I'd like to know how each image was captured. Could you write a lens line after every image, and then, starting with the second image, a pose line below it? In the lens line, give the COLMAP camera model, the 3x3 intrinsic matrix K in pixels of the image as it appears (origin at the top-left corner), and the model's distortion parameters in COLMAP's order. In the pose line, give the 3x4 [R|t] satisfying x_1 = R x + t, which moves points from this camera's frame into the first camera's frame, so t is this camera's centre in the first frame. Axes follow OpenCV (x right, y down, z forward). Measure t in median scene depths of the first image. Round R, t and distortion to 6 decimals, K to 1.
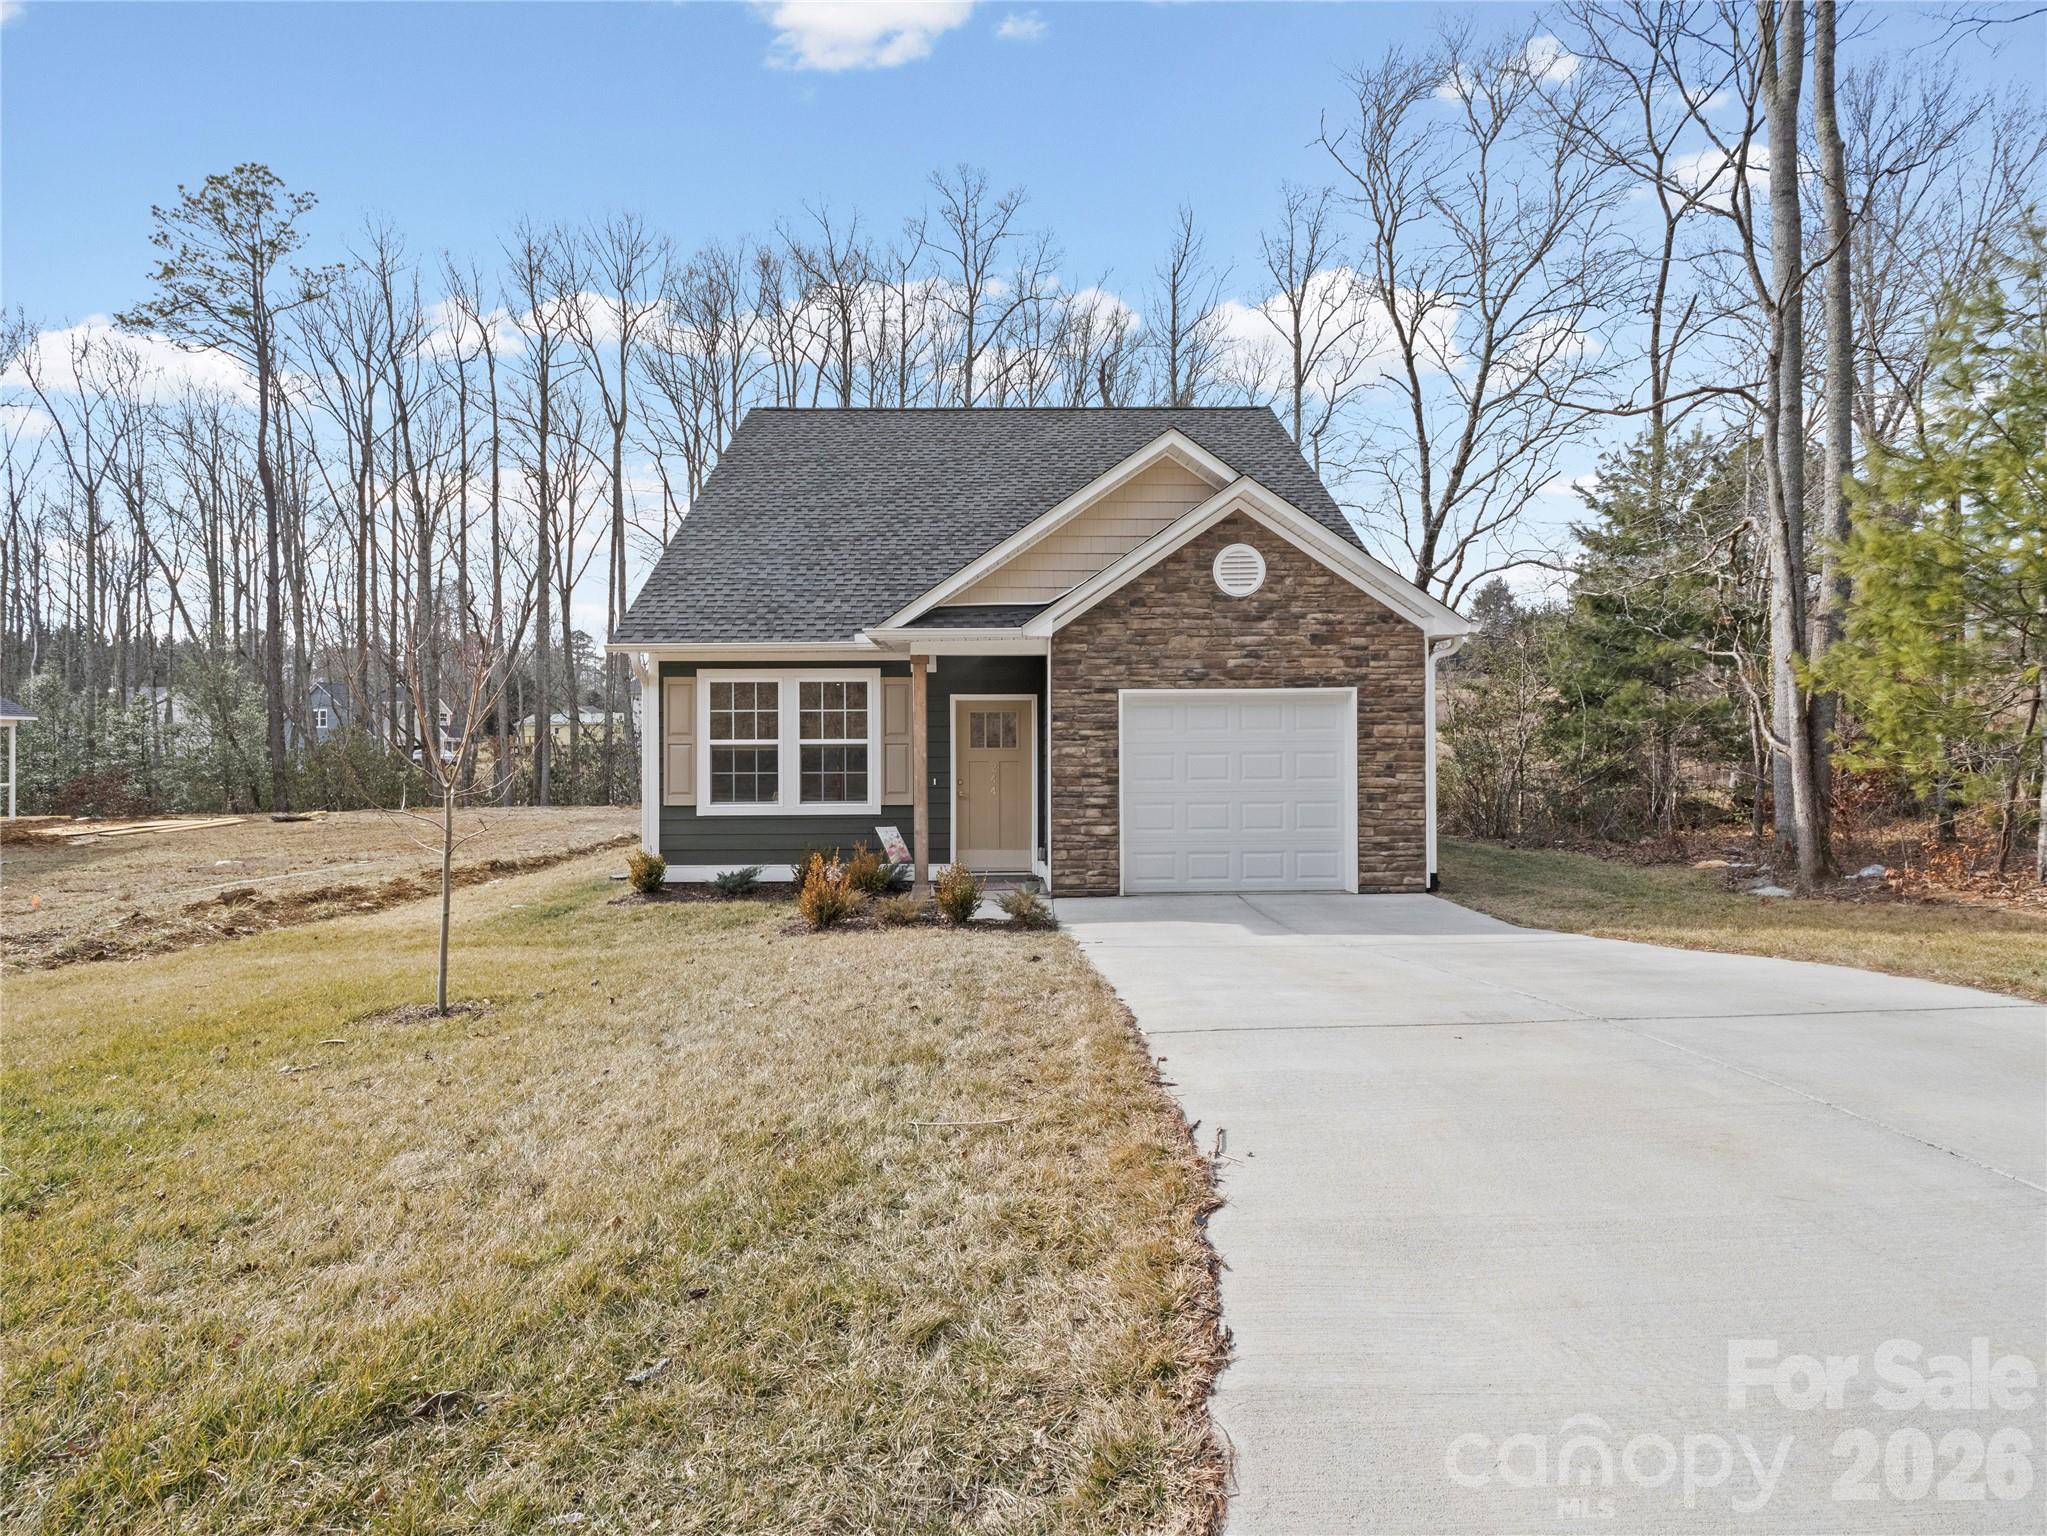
lens RADIAL K [[992.7, 0, 1020.8], [0, 992.7, 770.8], [0, 0, 1]] dist [-0.014724, -0.001018]
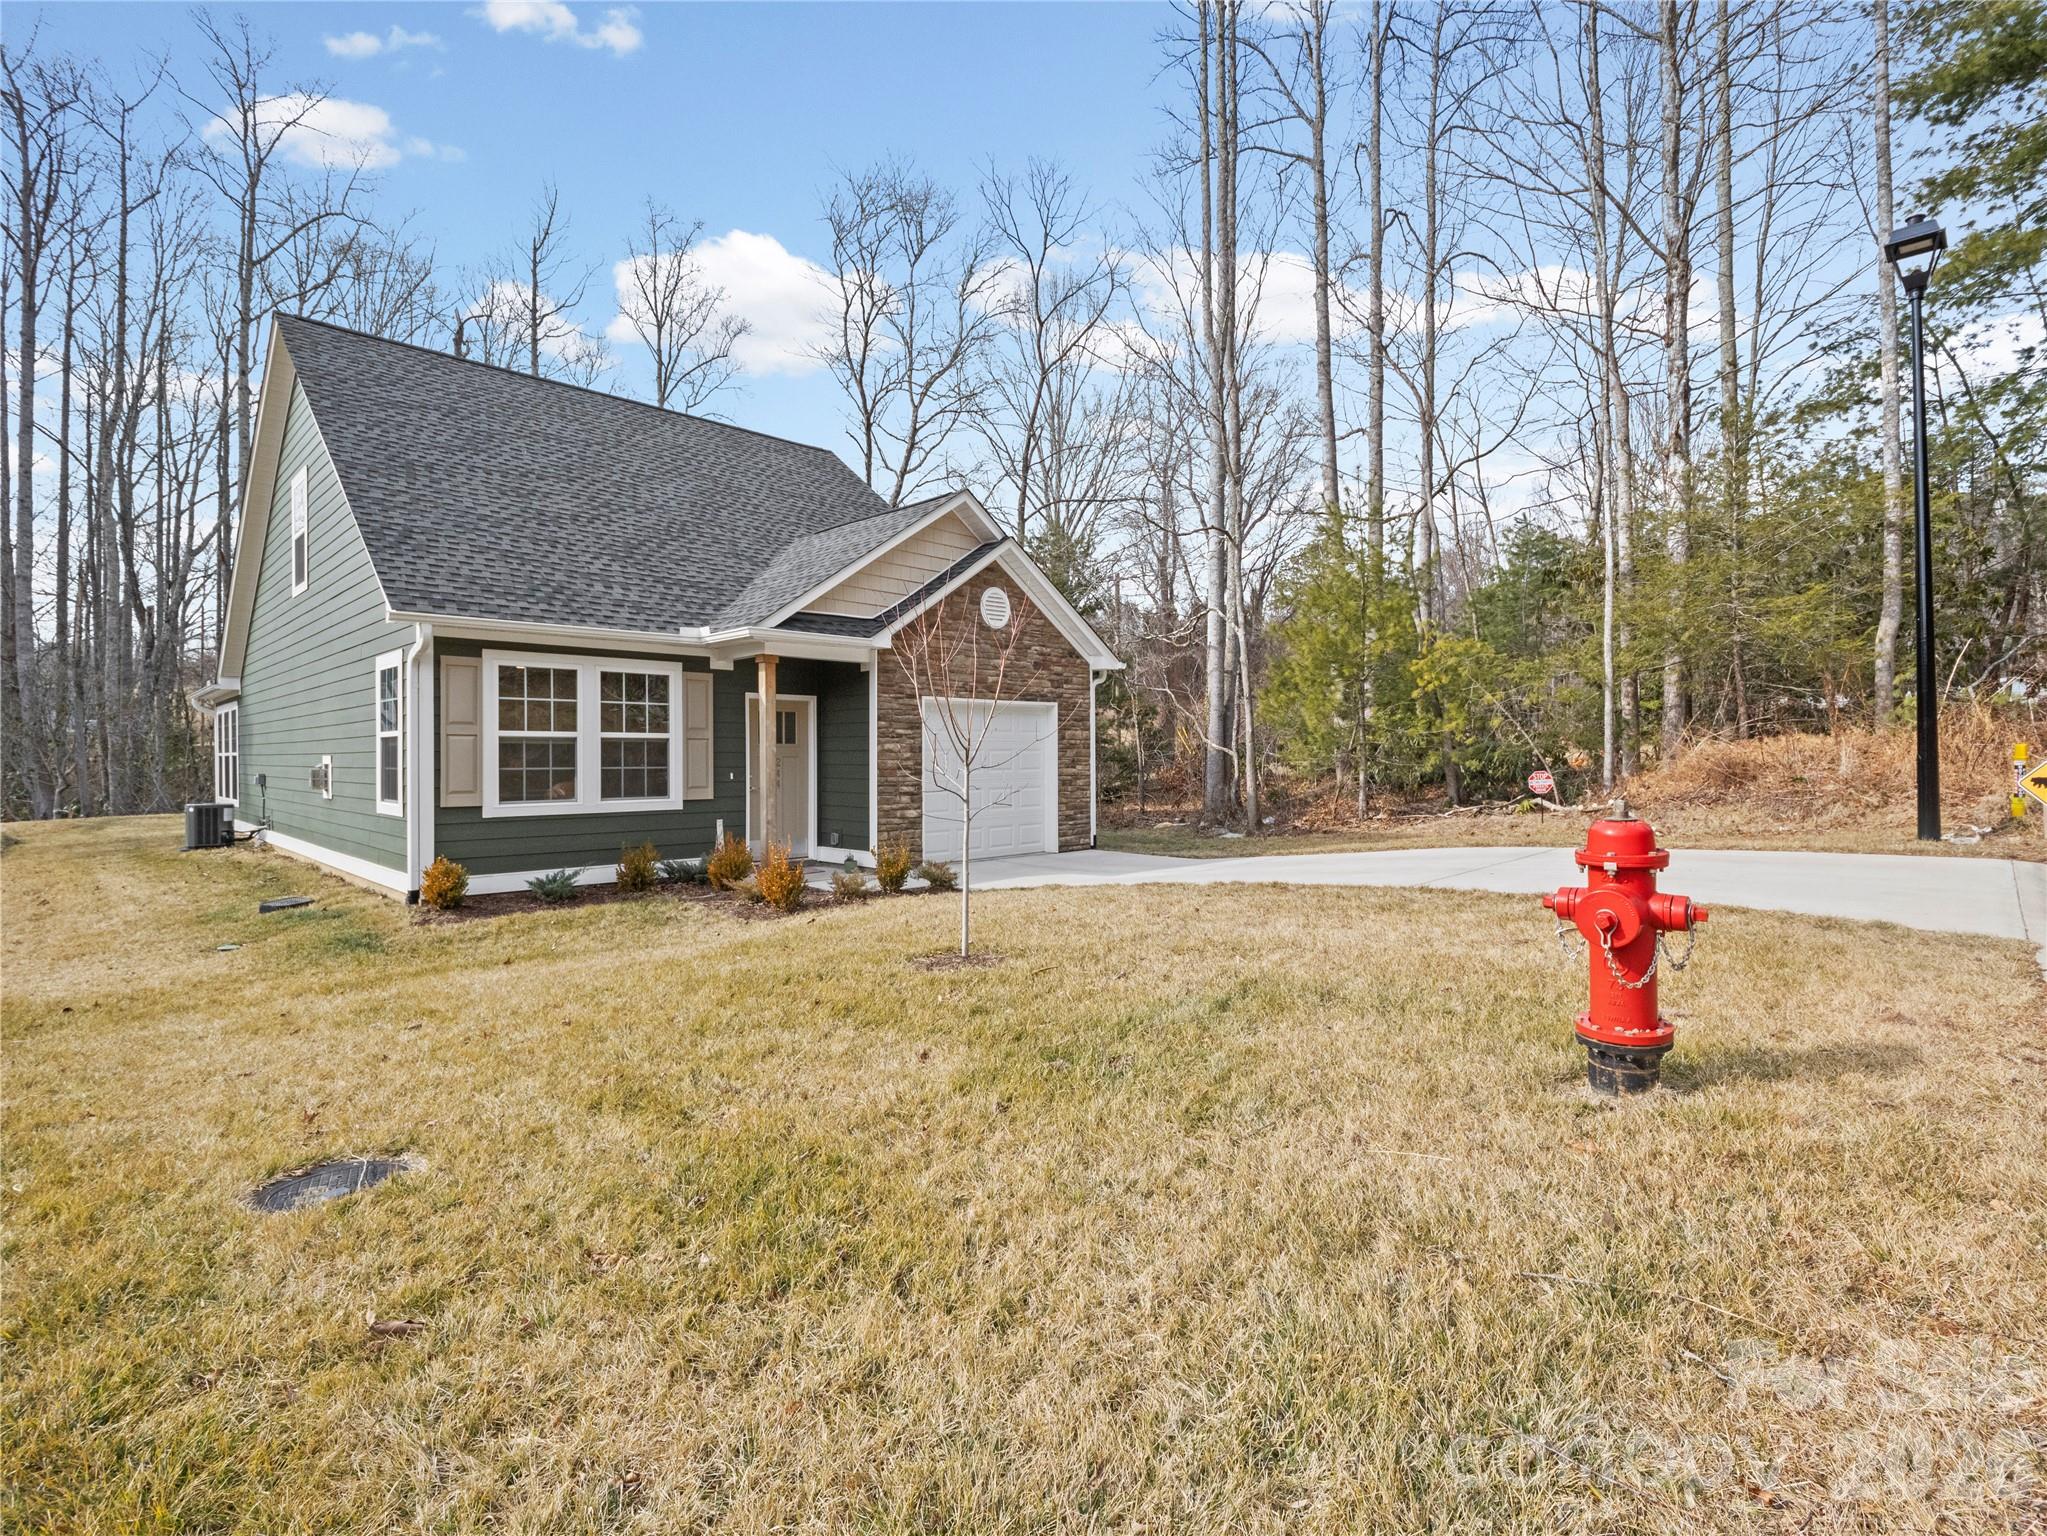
lens RADIAL K [[992.7, 0, 1007.5], [0, 992.7, 758.1], [0, 0, 1]] dist [-0.014724, -0.001018]
pose [[0.712510, 0.002115, 0.701659, -0.609155], [0.011536, 0.999825, -0.014727, 0.011161], [-0.701567, 0.018588, 0.712361, 0.063910]]
